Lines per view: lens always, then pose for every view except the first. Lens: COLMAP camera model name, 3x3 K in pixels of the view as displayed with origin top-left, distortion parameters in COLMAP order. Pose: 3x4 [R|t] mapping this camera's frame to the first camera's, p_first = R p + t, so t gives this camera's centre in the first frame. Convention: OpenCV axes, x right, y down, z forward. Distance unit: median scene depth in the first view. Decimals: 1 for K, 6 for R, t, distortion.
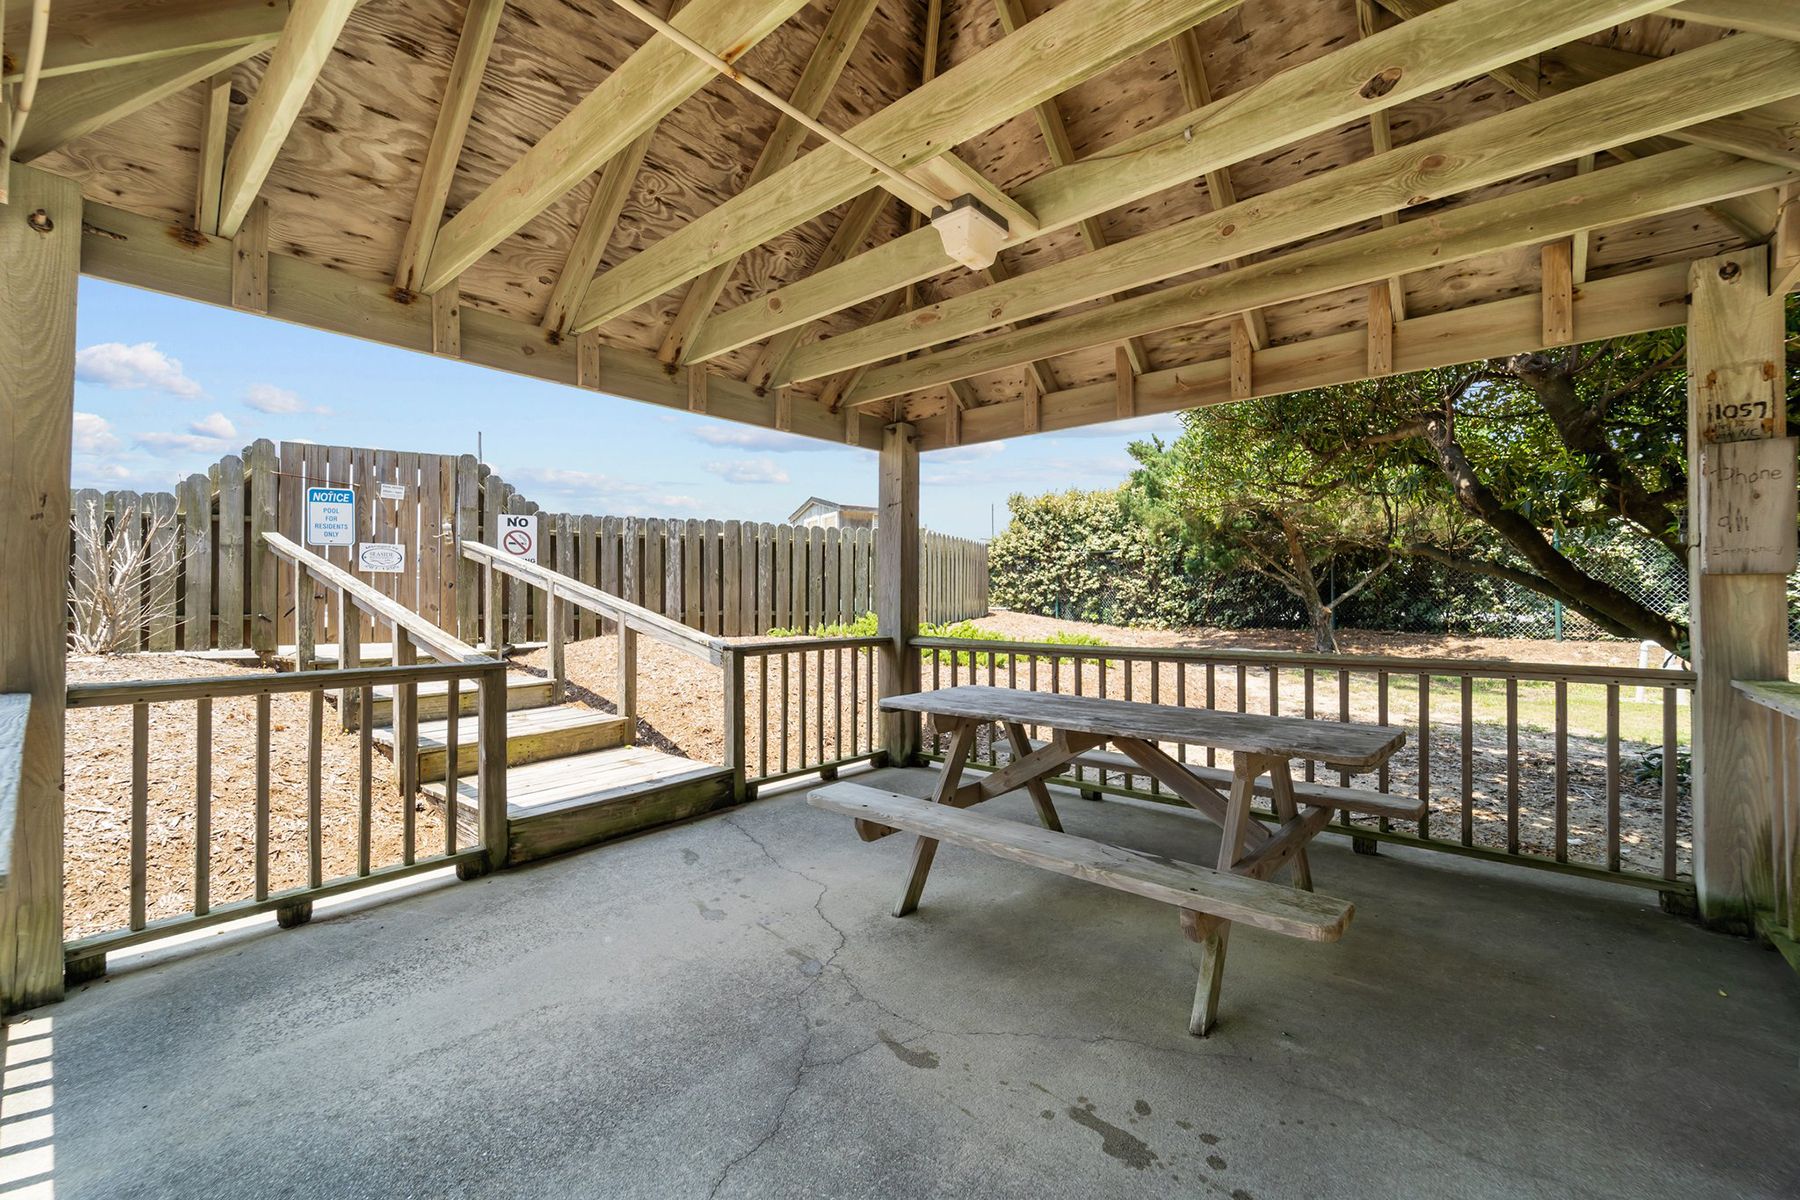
lens RADIAL K [[728.4, 0, 899.6], [0, 728.4, 606.9], [0, 0, 1]] dist [0.002553, -0.000369]
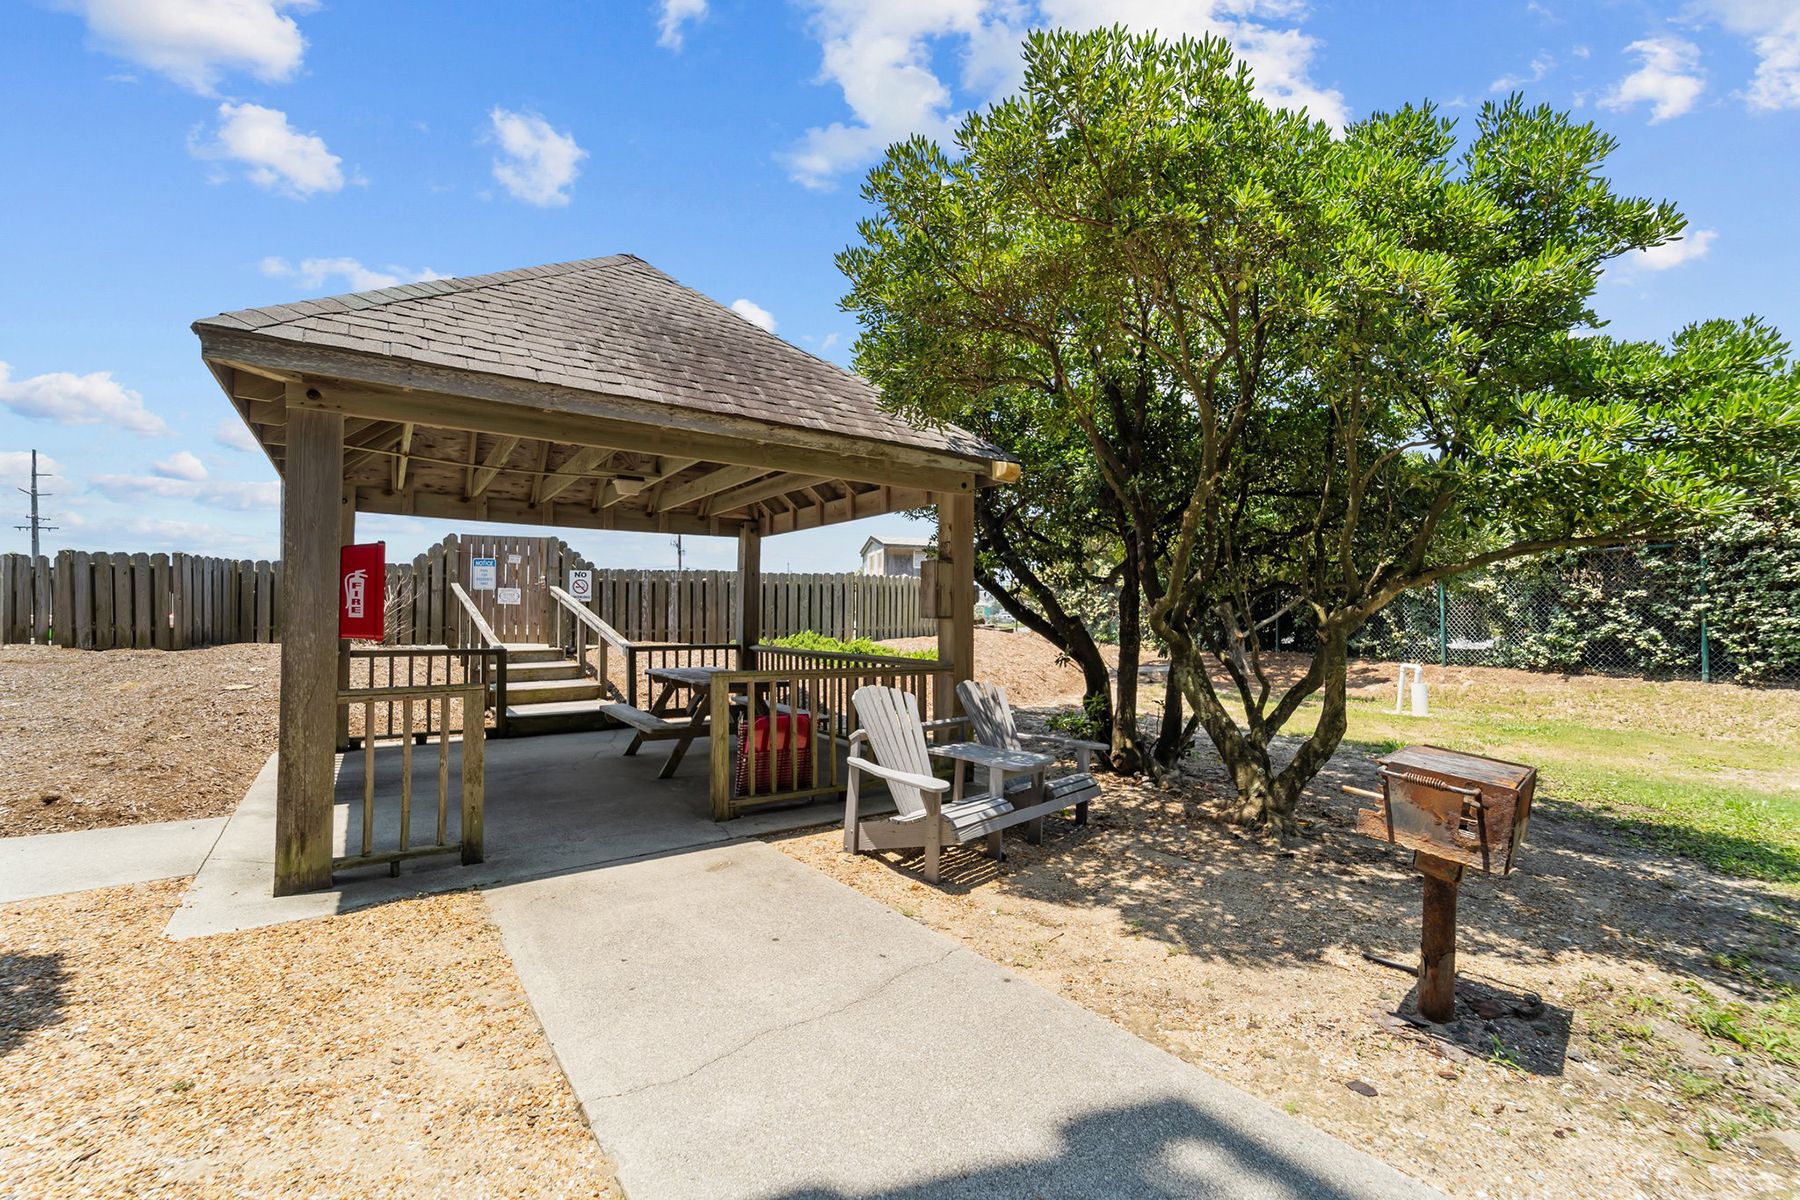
lens RADIAL K [[717.5, 0, 906.5], [0, 717.5, 626.5], [0, 0, 1]] dist [0.000139, -0.000044]
pose [[0.972898, 0.013556, -0.230836, 0.709819], [-0.013135, 0.999908, 0.003358, -0.011864], [0.230860, -0.000235, 0.972987, -0.539619]]
